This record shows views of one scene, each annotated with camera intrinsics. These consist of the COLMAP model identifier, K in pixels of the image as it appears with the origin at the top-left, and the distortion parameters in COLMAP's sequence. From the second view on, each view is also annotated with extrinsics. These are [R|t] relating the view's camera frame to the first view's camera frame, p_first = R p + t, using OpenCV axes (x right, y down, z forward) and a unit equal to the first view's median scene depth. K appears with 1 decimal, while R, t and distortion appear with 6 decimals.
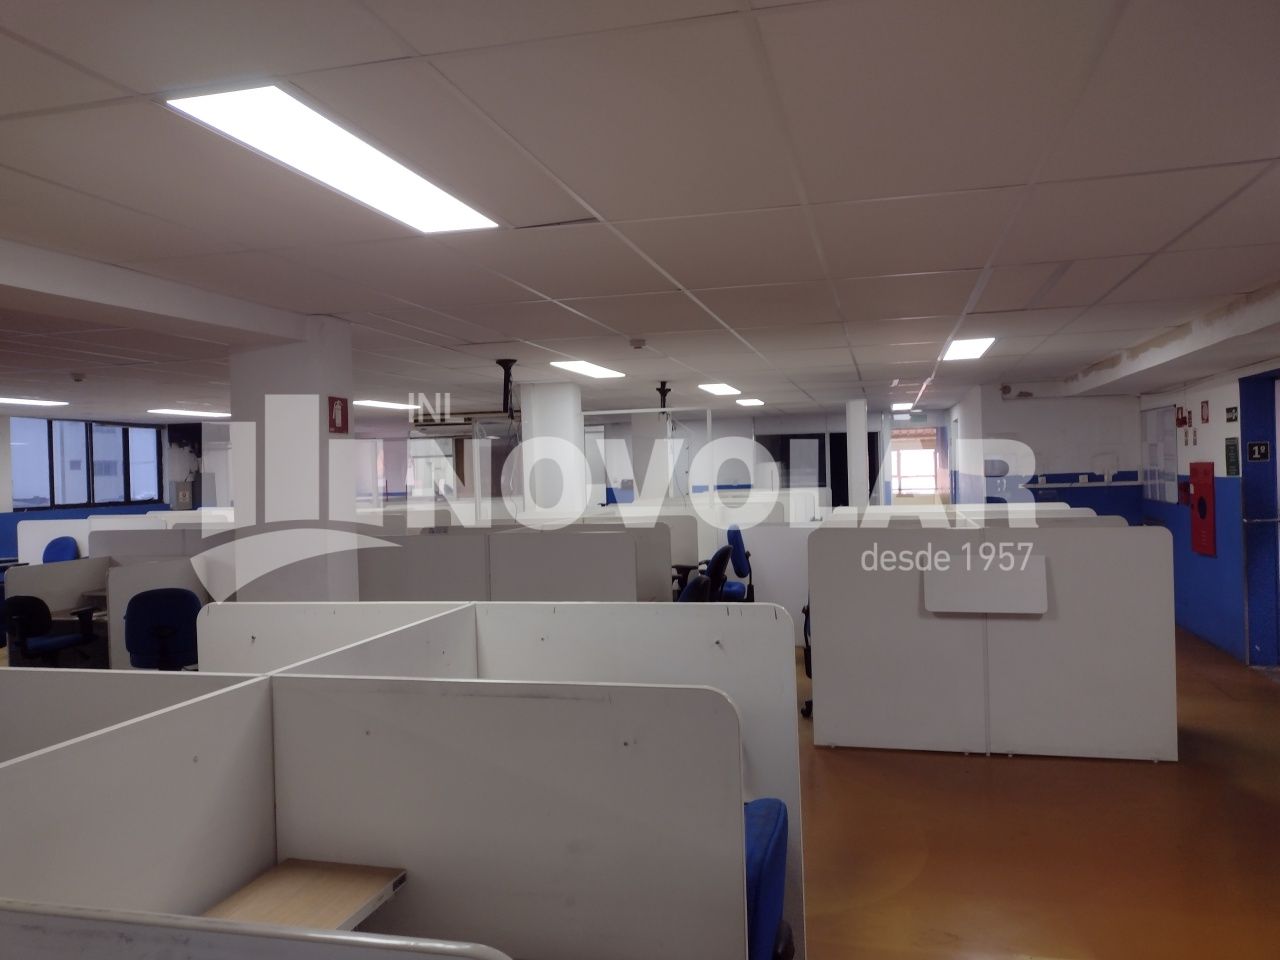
lens RADIAL K [[1009.7, 0, 640.0], [0, 1009.7, 480.0], [0, 0, 1]] dist [0.073481, -0.113346]
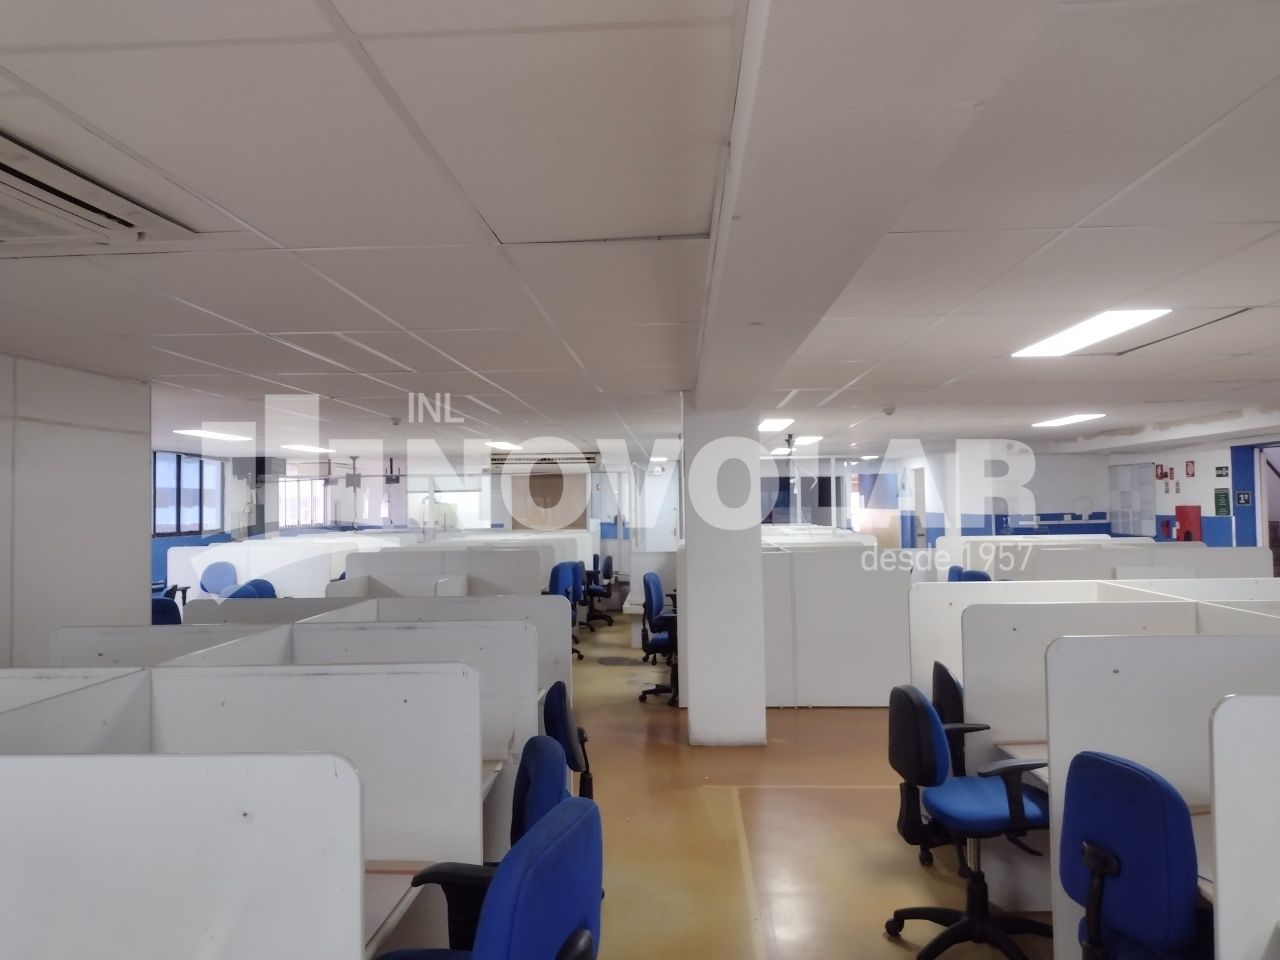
lens RADIAL K [[1009.7, 0, 640.0], [0, 1009.7, 480.0], [0, 0, 1]] dist [0.073481, -0.113346]
pose [[0.977899, 0.018742, 0.208237, -0.419751], [-0.010604, 0.999138, -0.040128, 0.010130], [-0.208810, 0.037033, 0.977255, -0.172383]]
